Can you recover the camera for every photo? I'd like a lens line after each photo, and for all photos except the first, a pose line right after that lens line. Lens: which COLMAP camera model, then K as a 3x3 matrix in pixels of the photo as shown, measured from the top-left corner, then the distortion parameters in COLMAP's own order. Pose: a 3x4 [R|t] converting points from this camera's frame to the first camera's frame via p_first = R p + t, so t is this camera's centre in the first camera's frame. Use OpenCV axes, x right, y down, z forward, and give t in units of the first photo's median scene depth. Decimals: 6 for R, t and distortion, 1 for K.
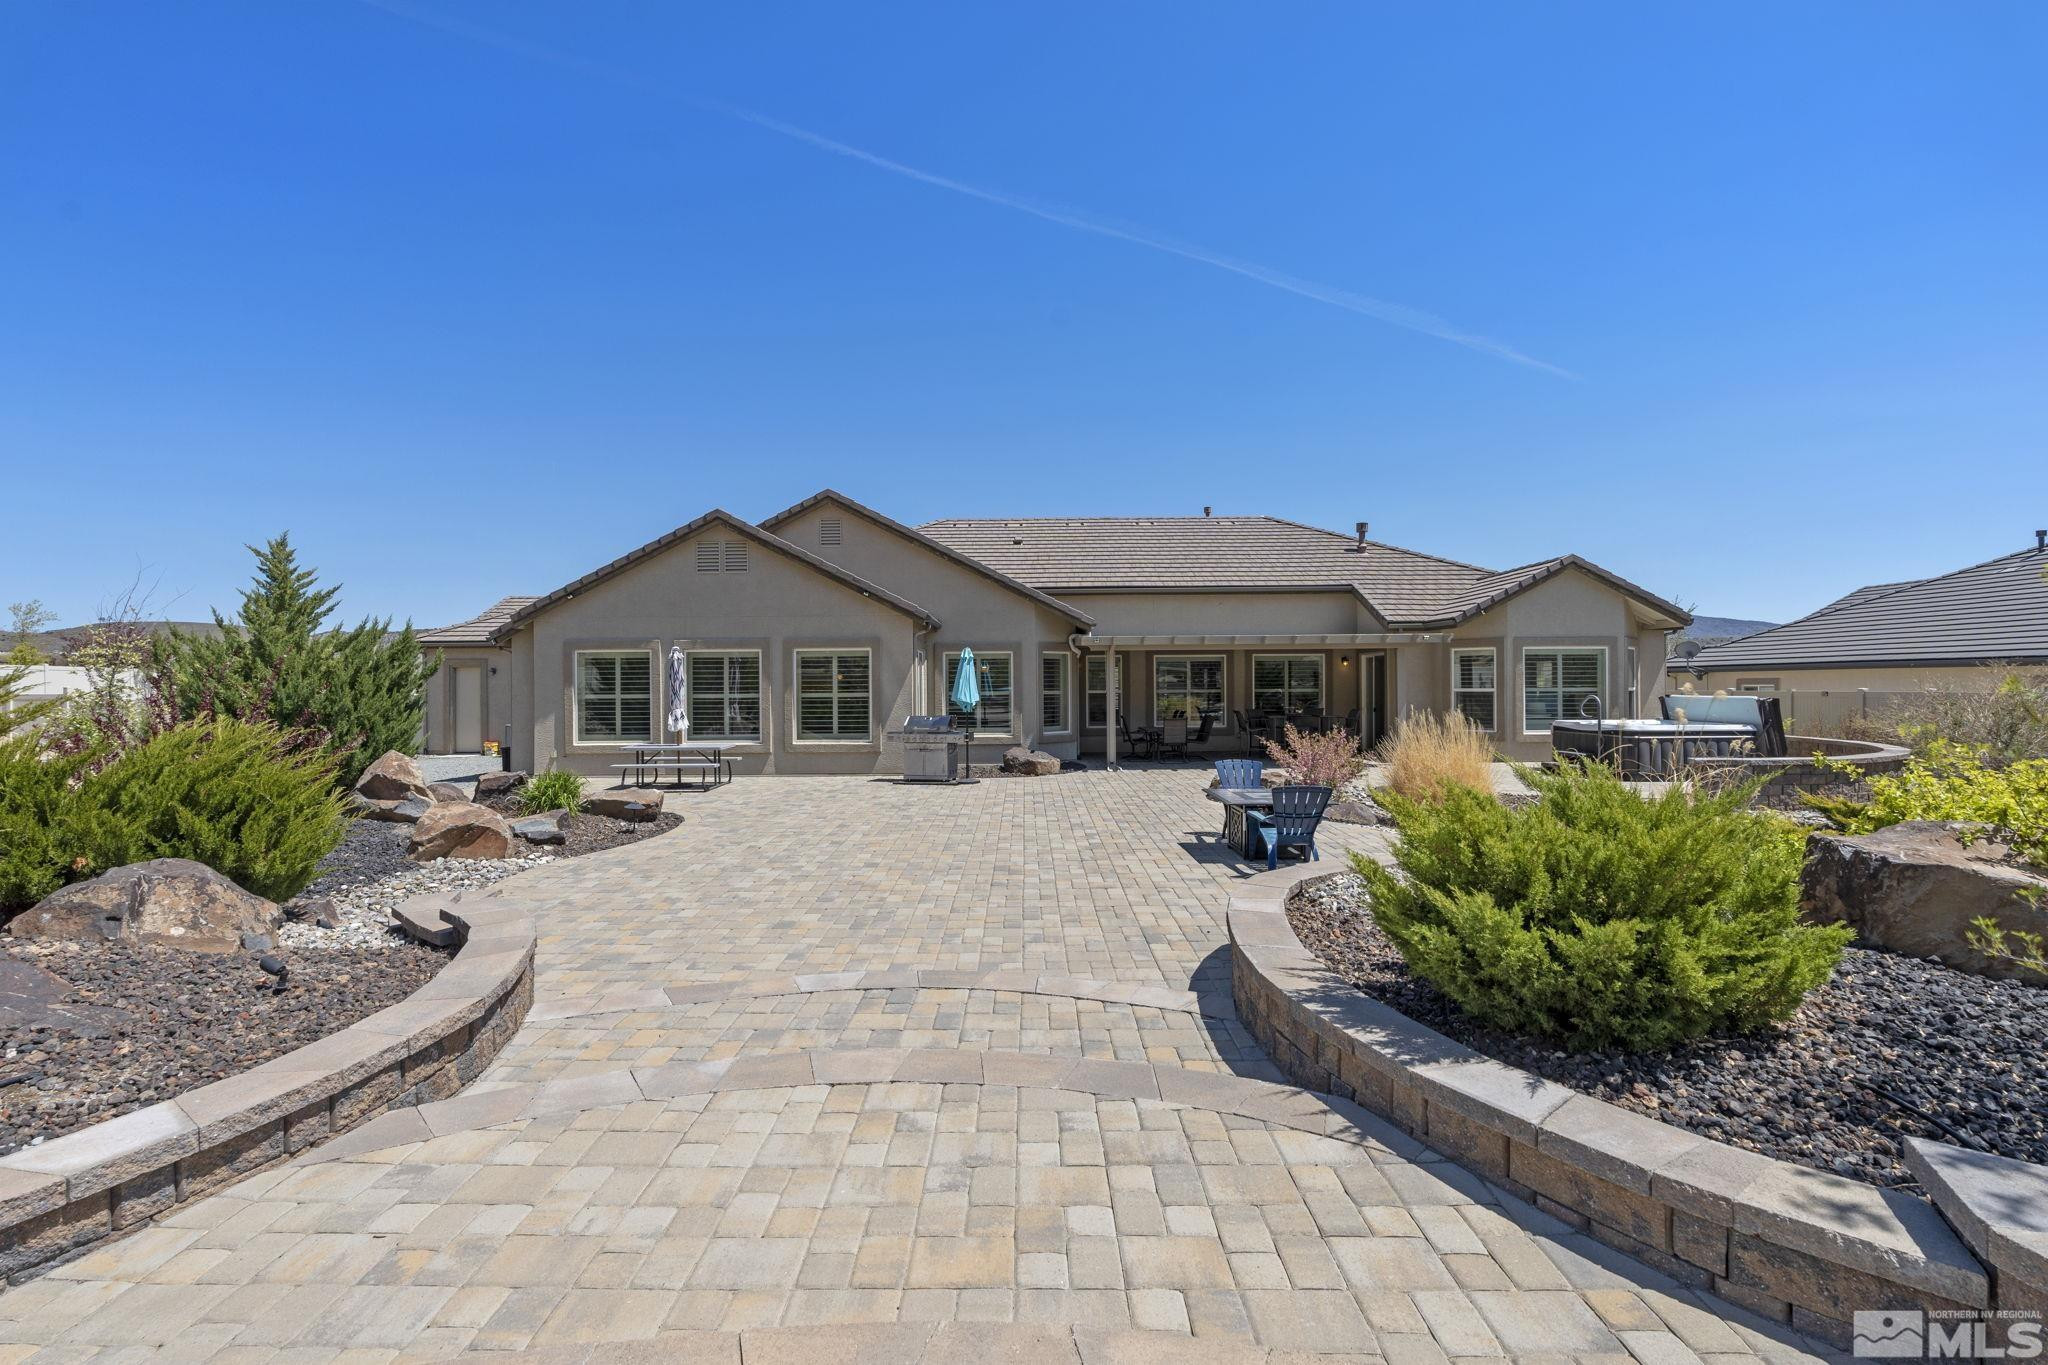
lens RADIAL K [[898.2, 0, 1012.8], [0, 898.2, 688.4], [0, 0, 1]] dist [-0.001344, 0.003786]
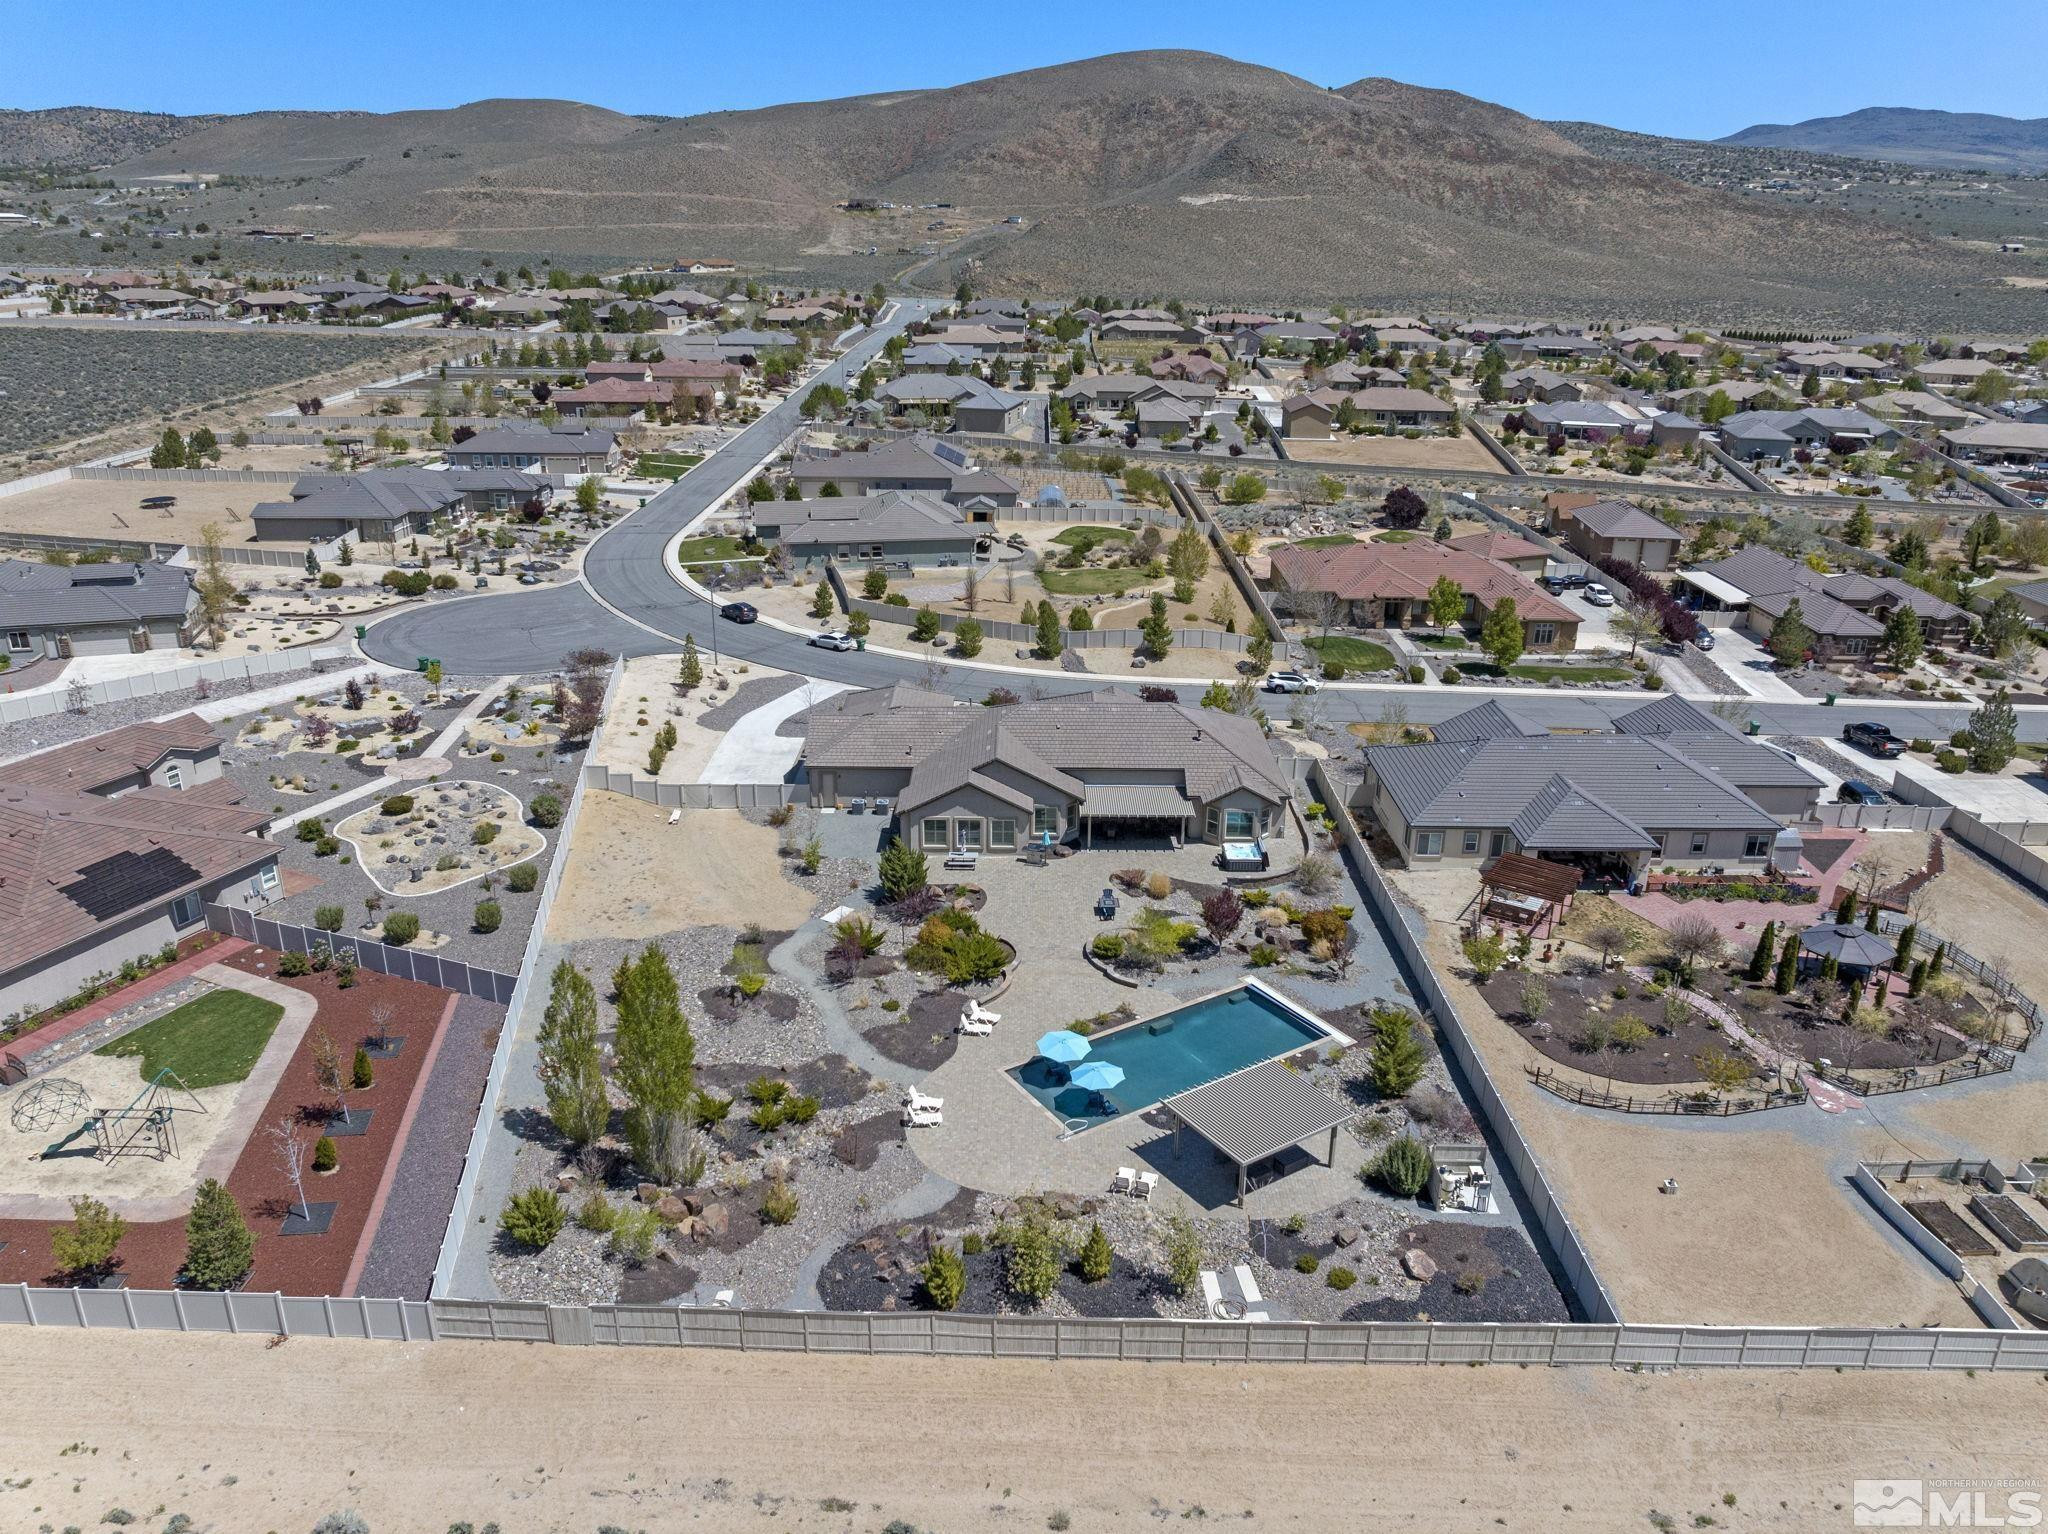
lens RADIAL K [[1441.4, 0, 1024.0], [0, 1441.4, 767.0], [0, 0, 1]] dist [-0.043320, 0.011199]
pose [[0.999891, 0.012511, 0.007854, -0.172024], [-0.014481, 0.935158, 0.353934, -2.091420], [-0.002917, -0.354009, 0.935238, -3.845812]]
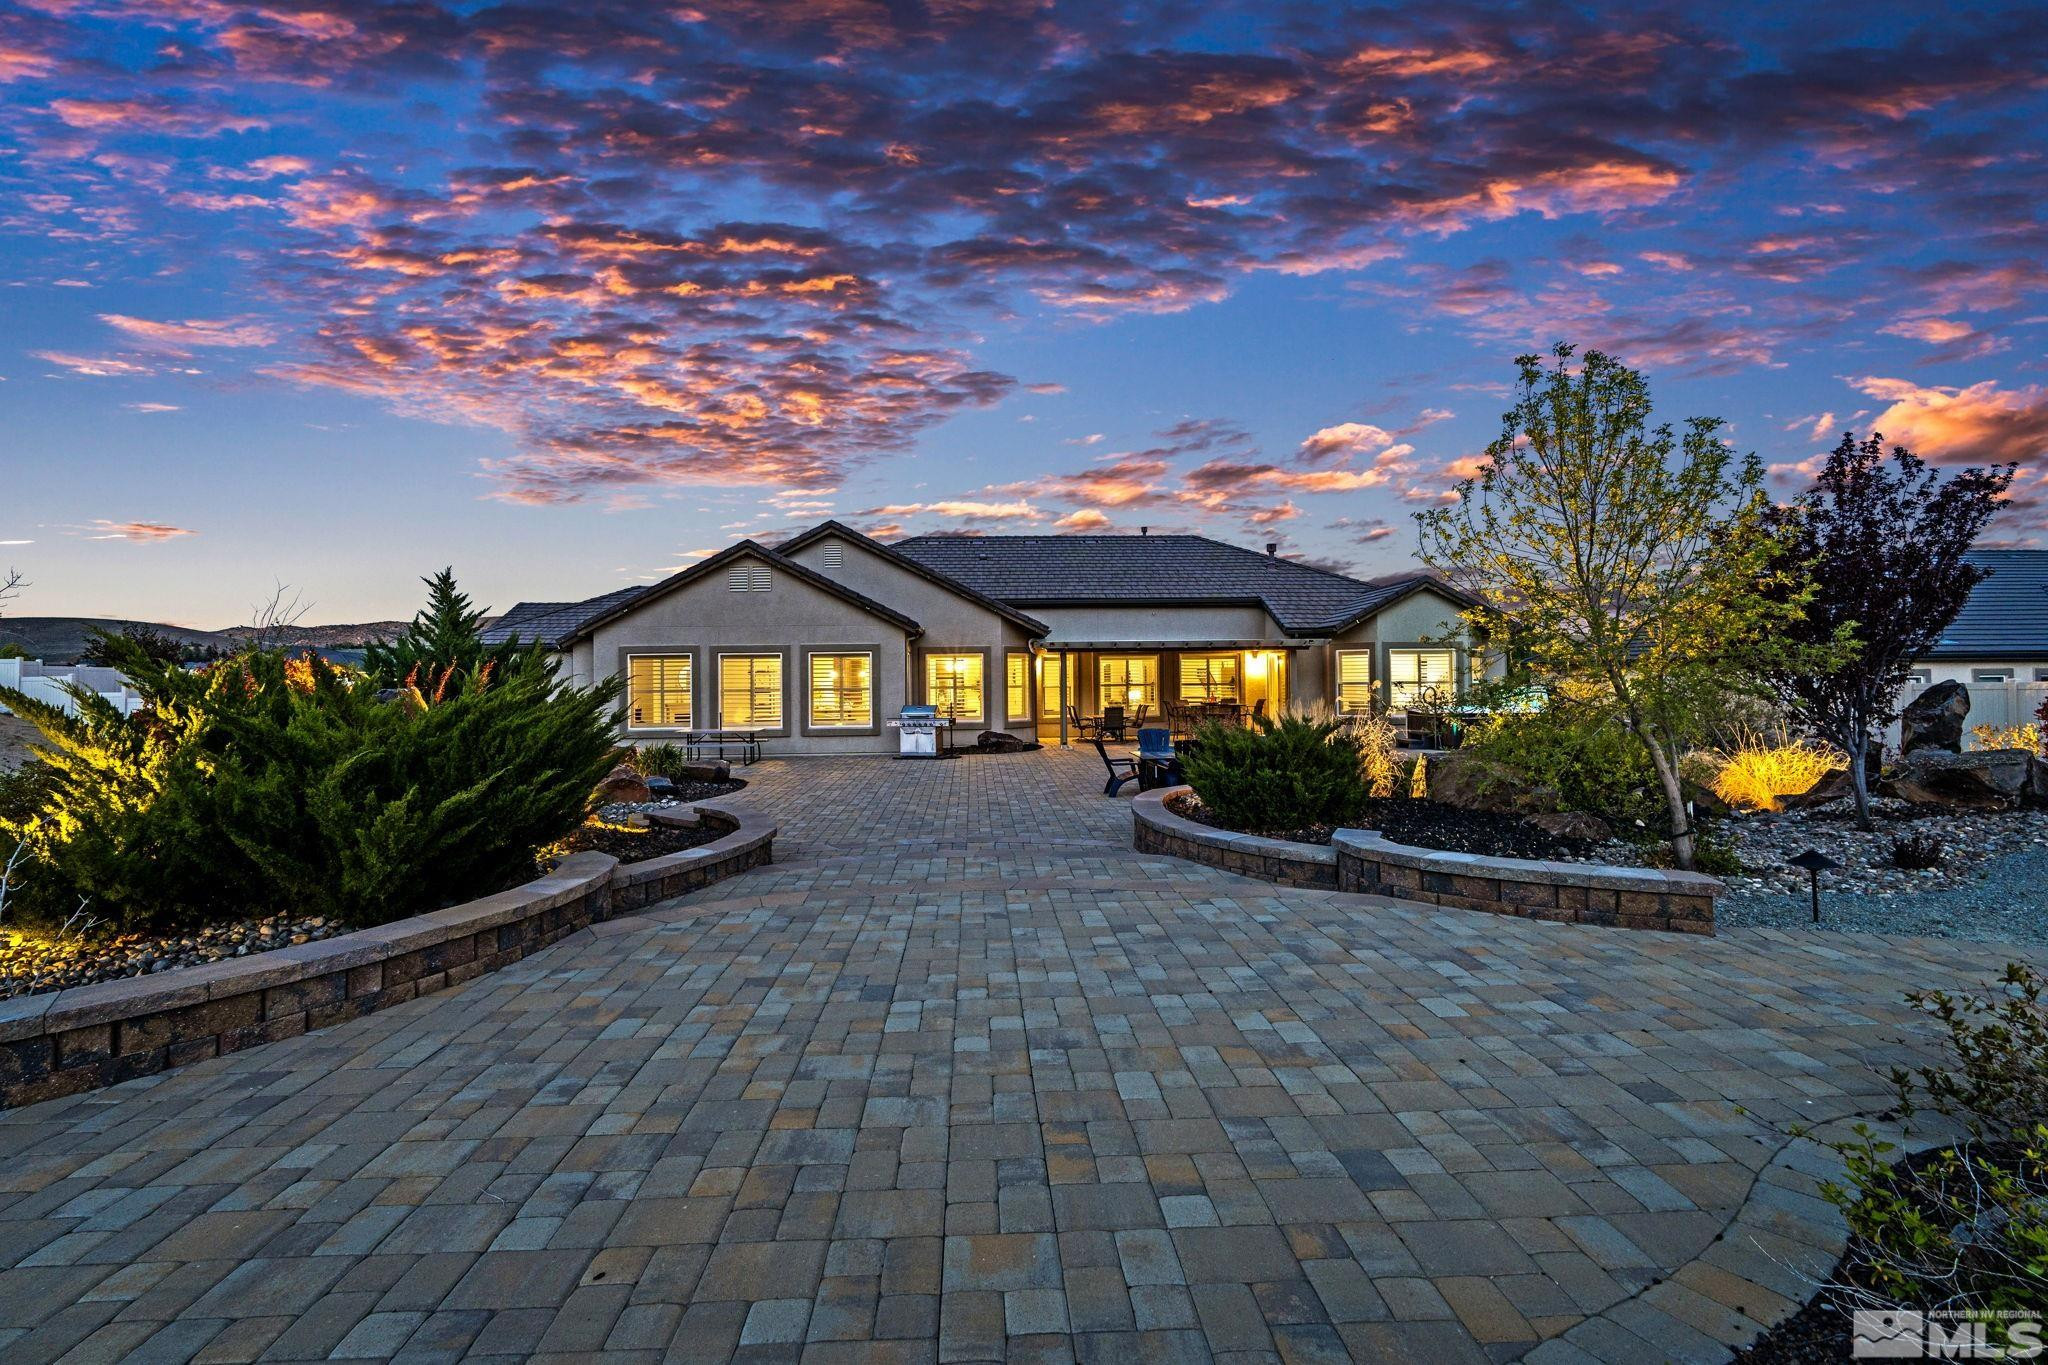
lens RADIAL K [[898.2, 0, 1012.8], [0, 898.2, 688.4], [0, 0, 1]] dist [-0.001344, 0.003786]
pose [[0.998347, -0.003257, 0.057377, -0.034020], [0.003112, 0.999992, 0.002621, 0.003484], [-0.057385, -0.002438, 0.998349, -0.253789]]
